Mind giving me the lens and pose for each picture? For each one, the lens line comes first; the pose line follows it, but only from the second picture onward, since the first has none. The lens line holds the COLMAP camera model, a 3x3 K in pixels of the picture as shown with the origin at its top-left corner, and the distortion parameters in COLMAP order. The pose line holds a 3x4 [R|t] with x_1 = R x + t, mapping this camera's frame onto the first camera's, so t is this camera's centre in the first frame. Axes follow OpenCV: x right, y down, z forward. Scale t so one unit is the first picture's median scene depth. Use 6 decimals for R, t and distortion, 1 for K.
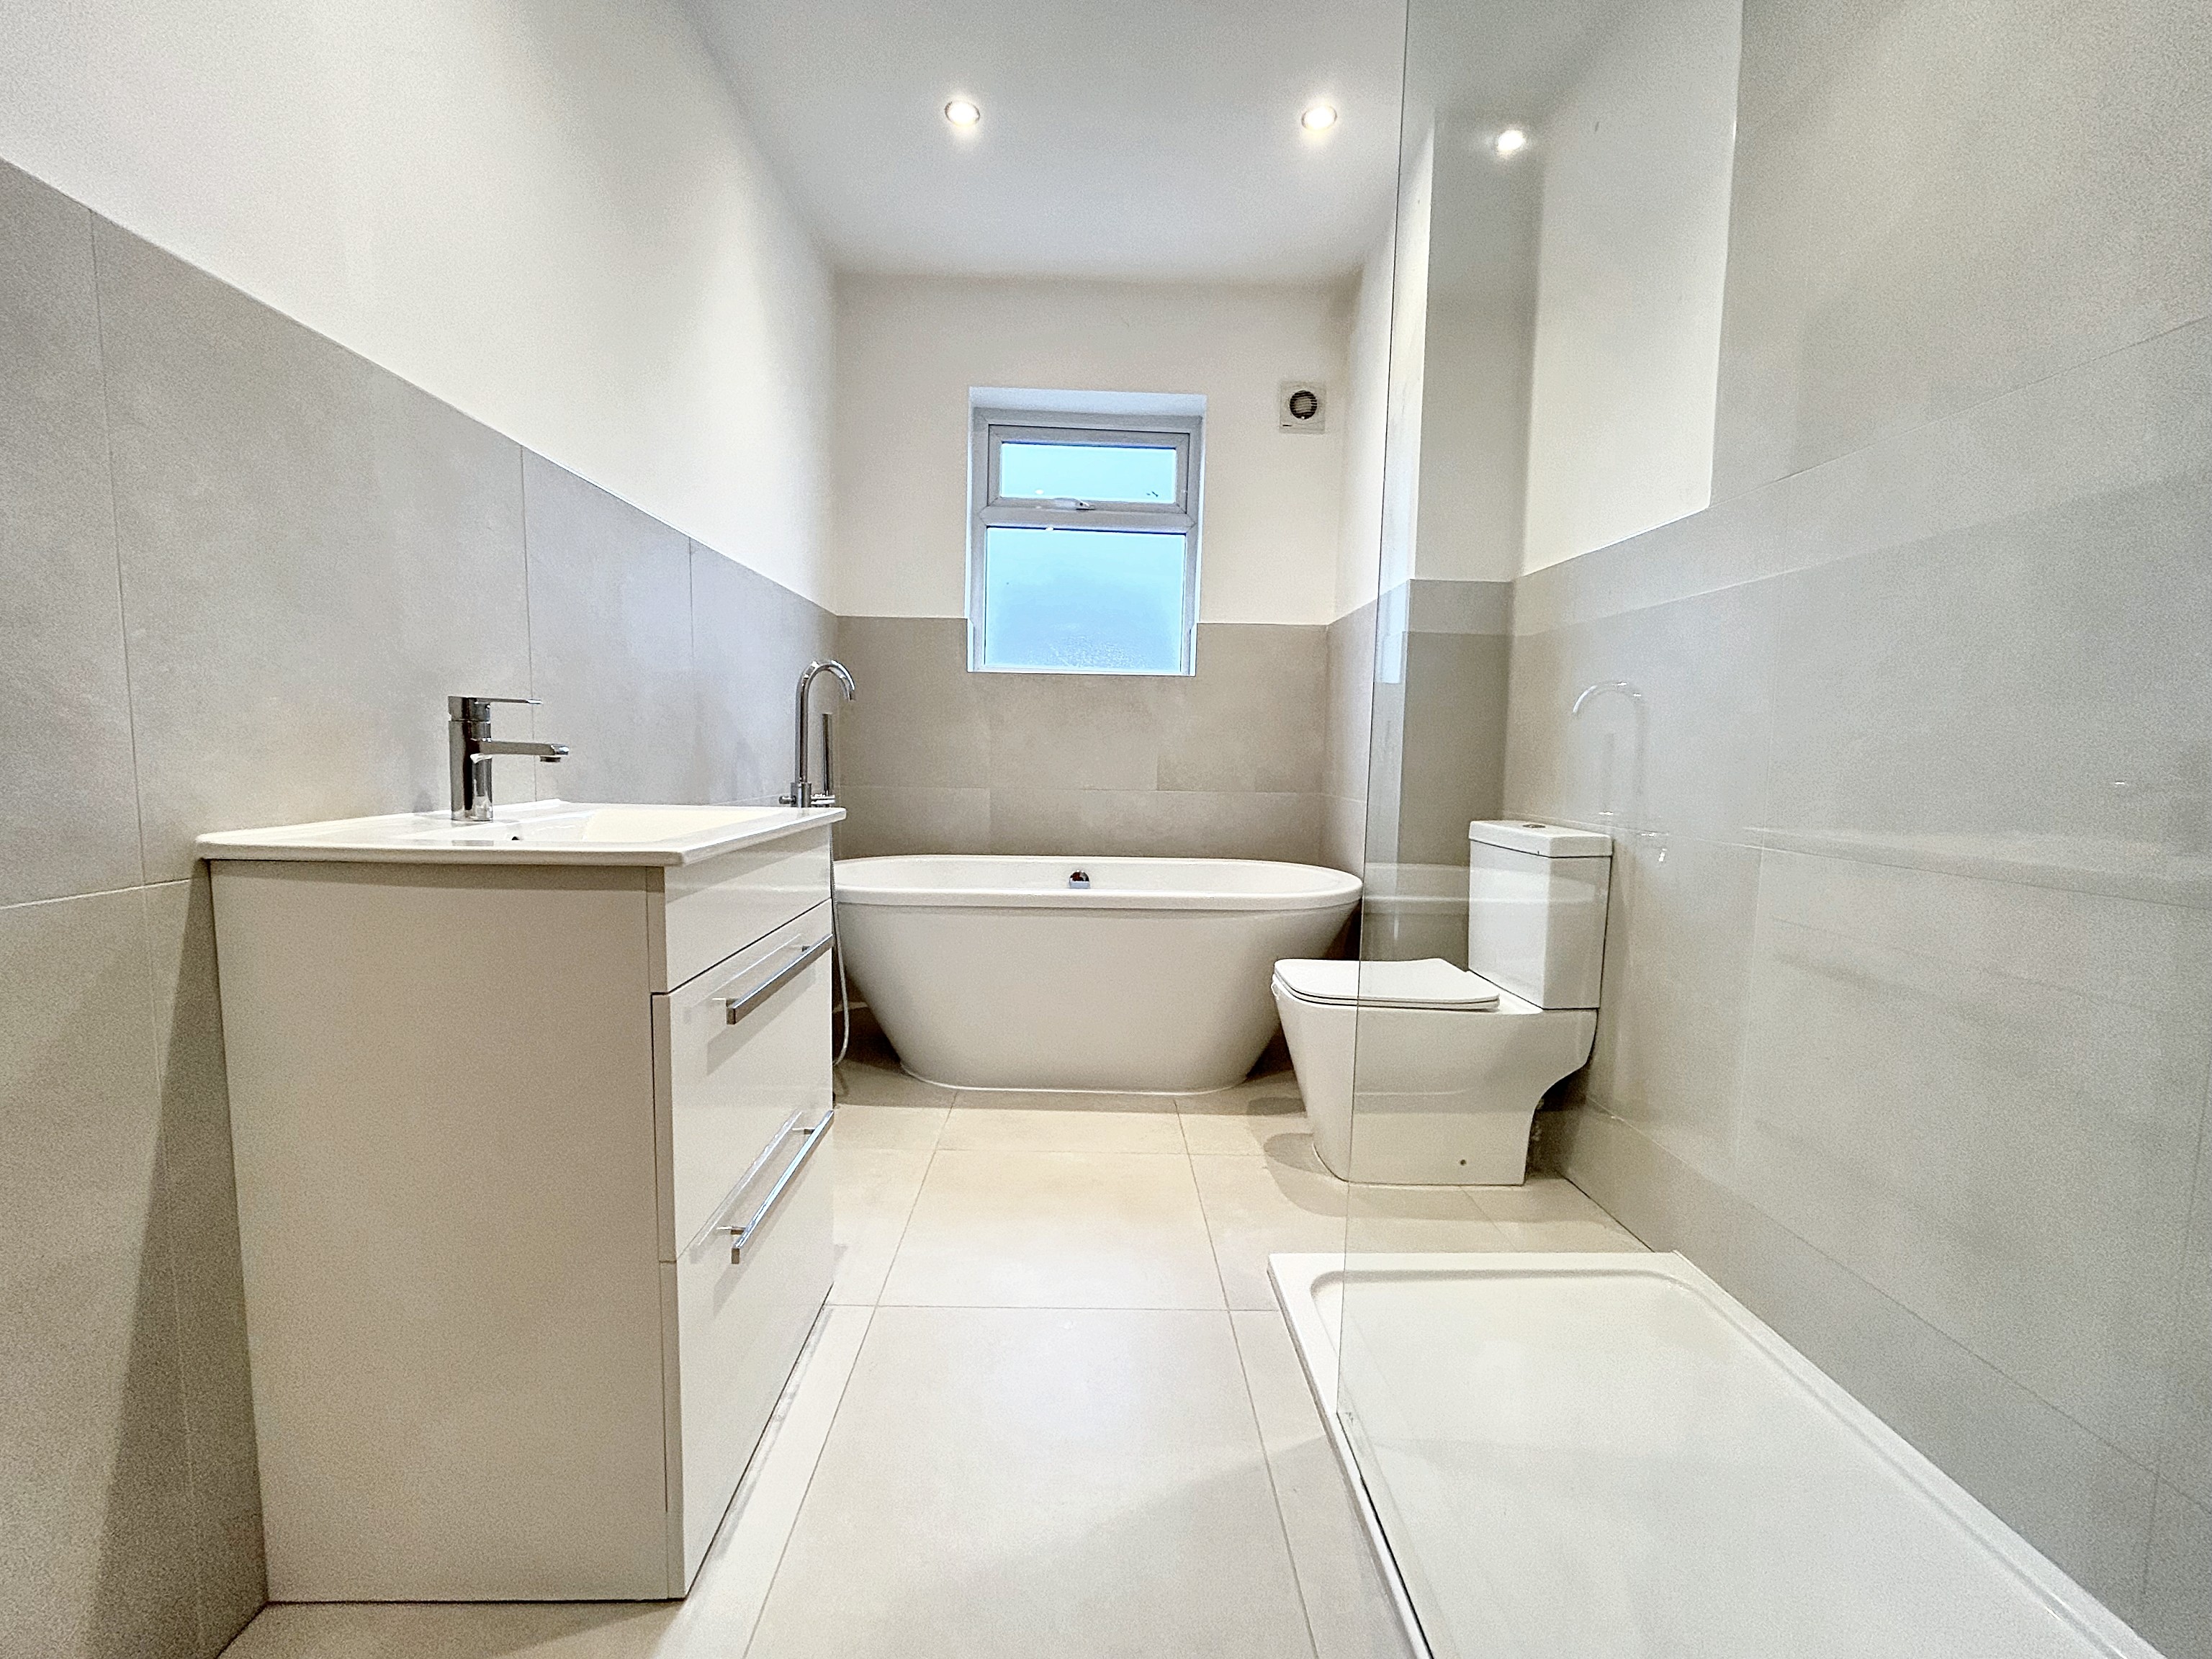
lens RADIAL K [[894.4, 0, 1106.4], [0, 894.4, 831.0], [0, 0, 1]] dist [-0.003120, 0.001621]
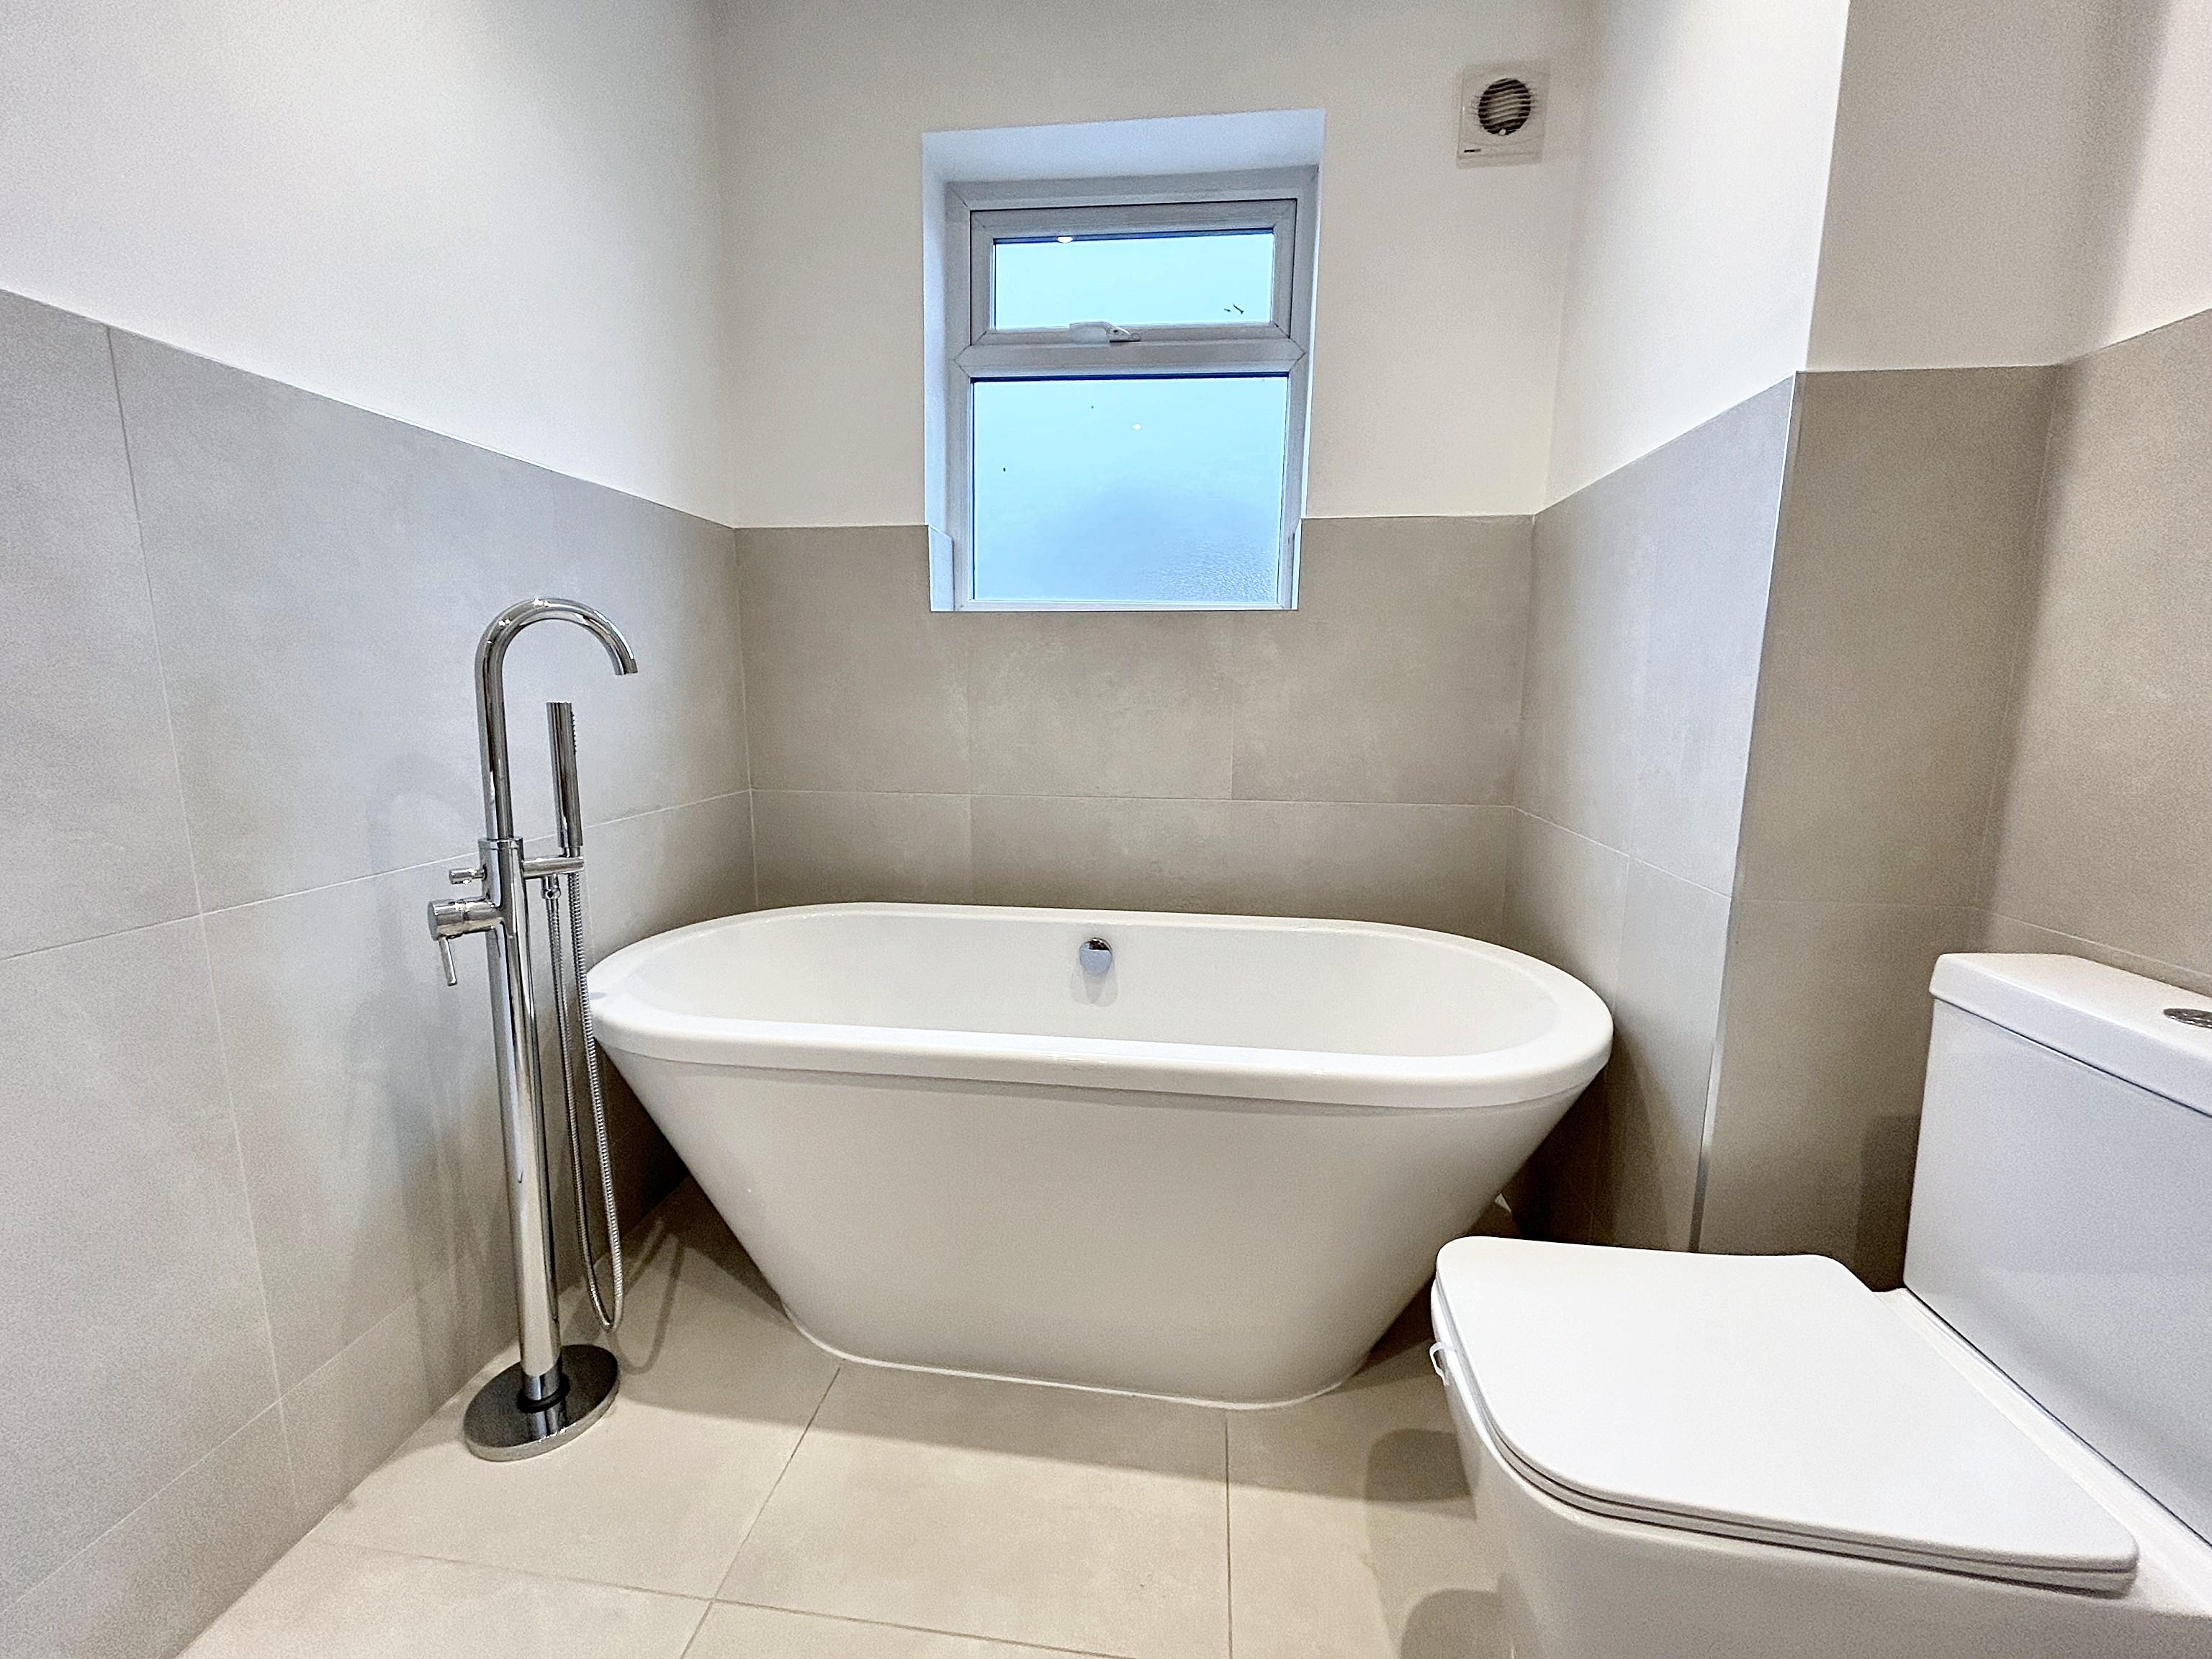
lens RADIAL K [[894.4, 0, 1103.0], [0, 894.4, 825.5], [0, 0, 1]] dist [-0.003120, 0.001621]
pose [[0.989648, 0.012269, -0.142991, 0.056795], [-0.002468, 0.997647, 0.068517, -0.068739], [0.143495, -0.067455, 0.987350, 0.373486]]
